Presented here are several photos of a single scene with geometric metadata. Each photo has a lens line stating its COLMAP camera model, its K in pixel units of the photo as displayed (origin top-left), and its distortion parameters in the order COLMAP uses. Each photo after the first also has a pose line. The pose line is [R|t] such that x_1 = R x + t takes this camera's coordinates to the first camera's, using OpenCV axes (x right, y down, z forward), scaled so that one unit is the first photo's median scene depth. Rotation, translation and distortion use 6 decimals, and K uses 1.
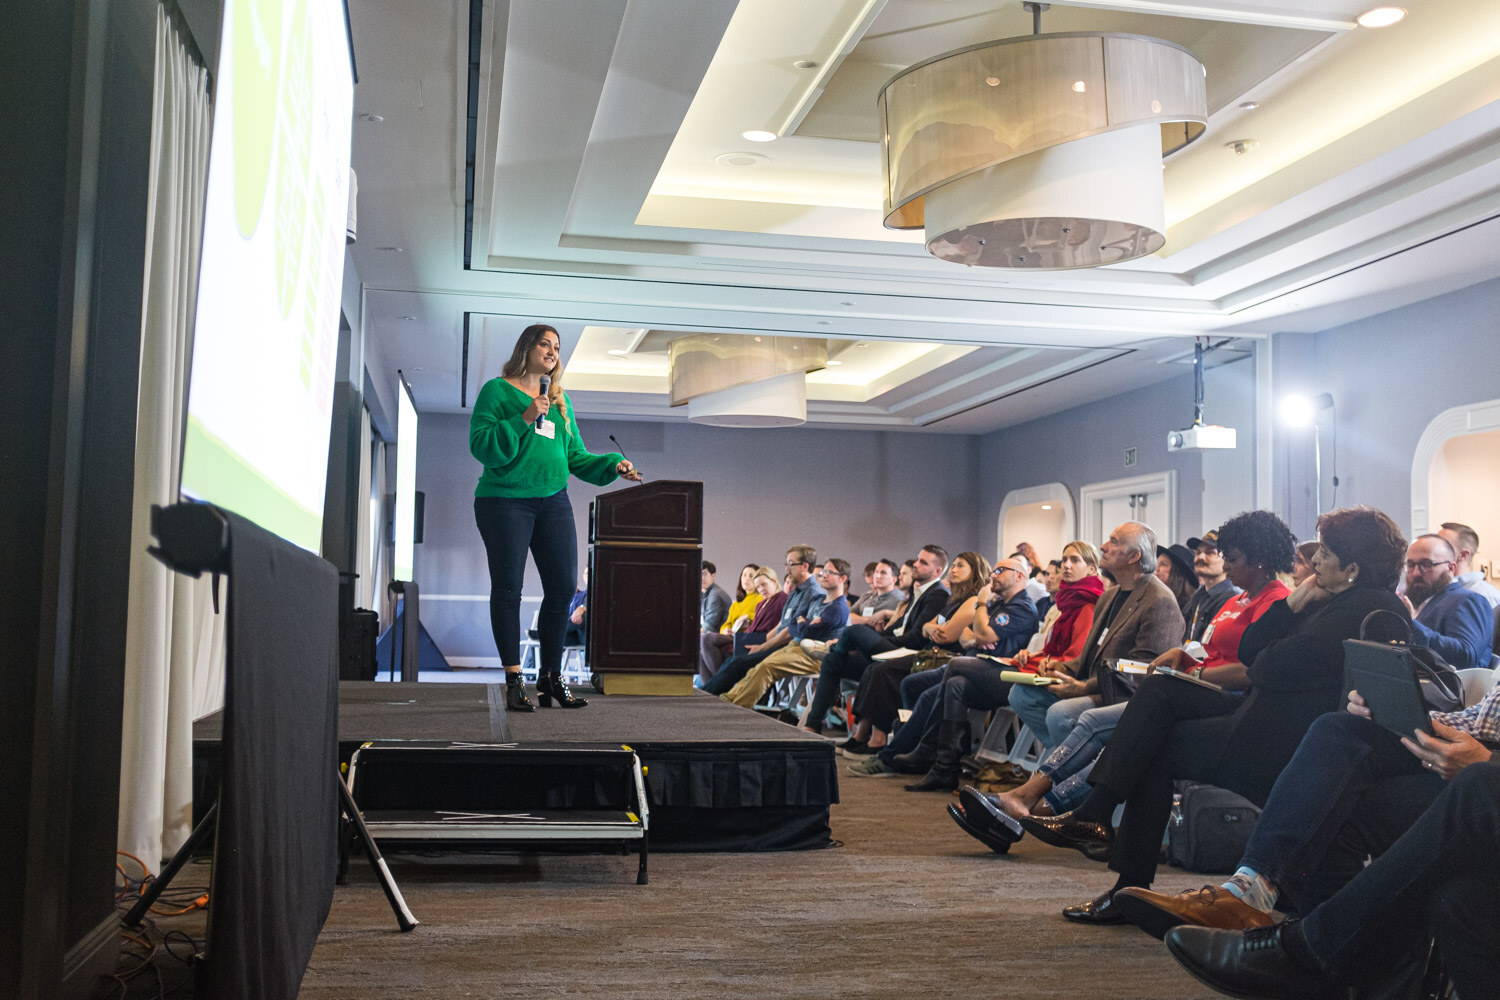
lens RADIAL K [[1464.2, 0, 750.0], [0, 1464.2, 500.0], [0, 0, 1]] dist [0.000151, 0.003800]
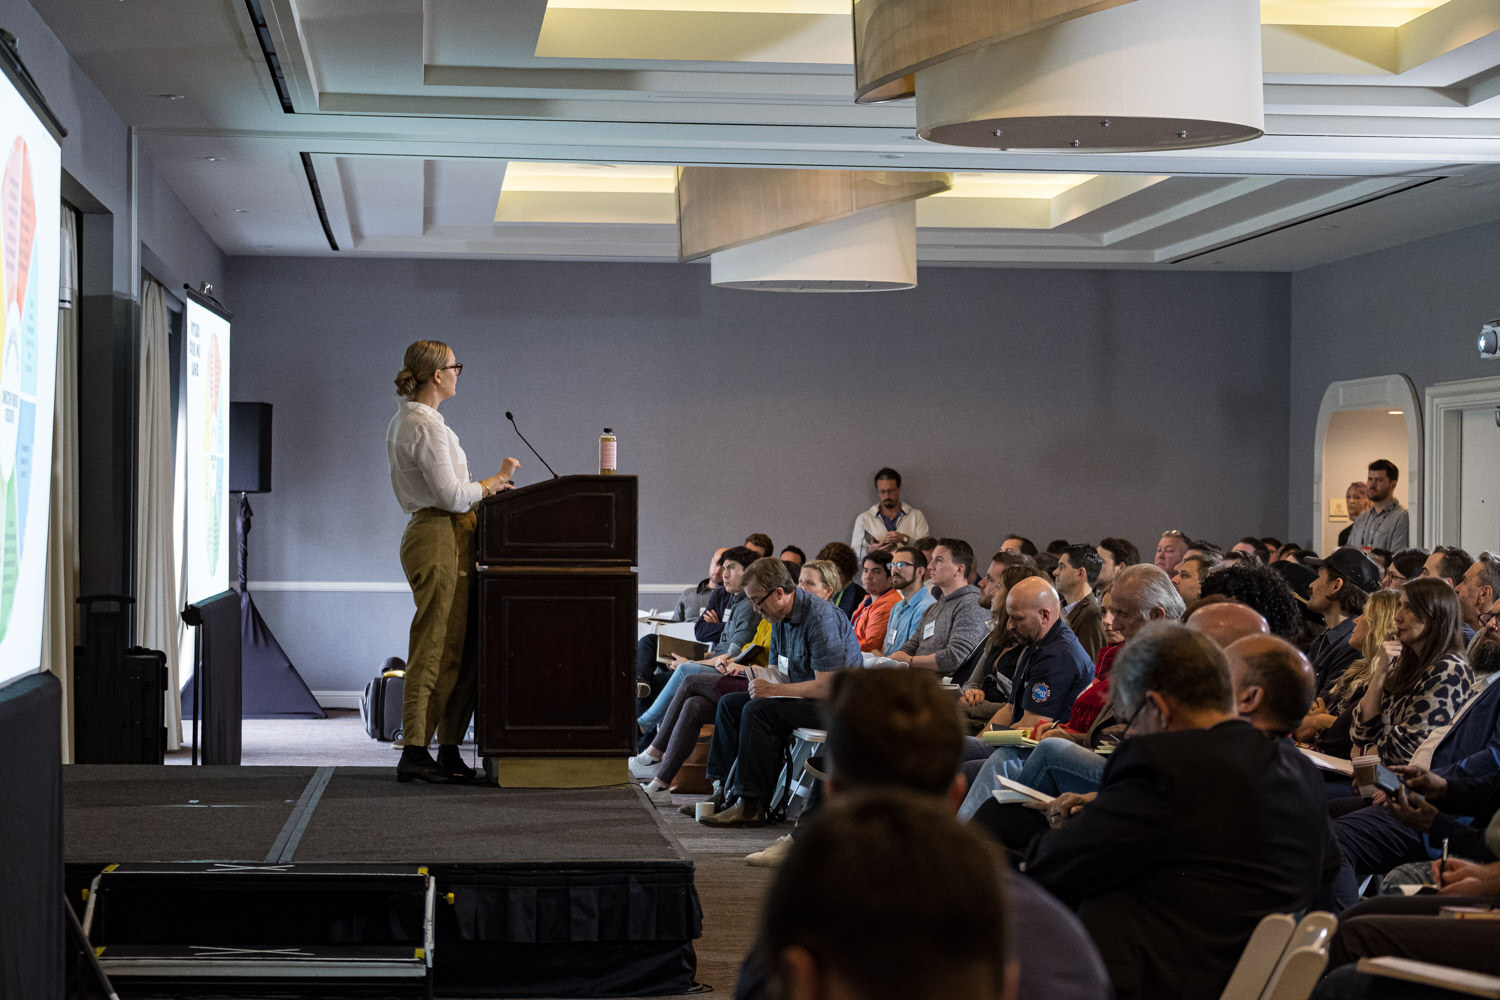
lens RADIAL K [[3234.8, 0, 750.0], [0, 3234.8, 500.0], [0, 0, 1]] dist [0.050784, 0.248222]
pose [[0.995432, -0.010718, -0.094874, 0.261668], [0.016721, 0.997891, 0.062715, -0.142544], [0.094001, -0.064015, 0.993512, -0.741146]]
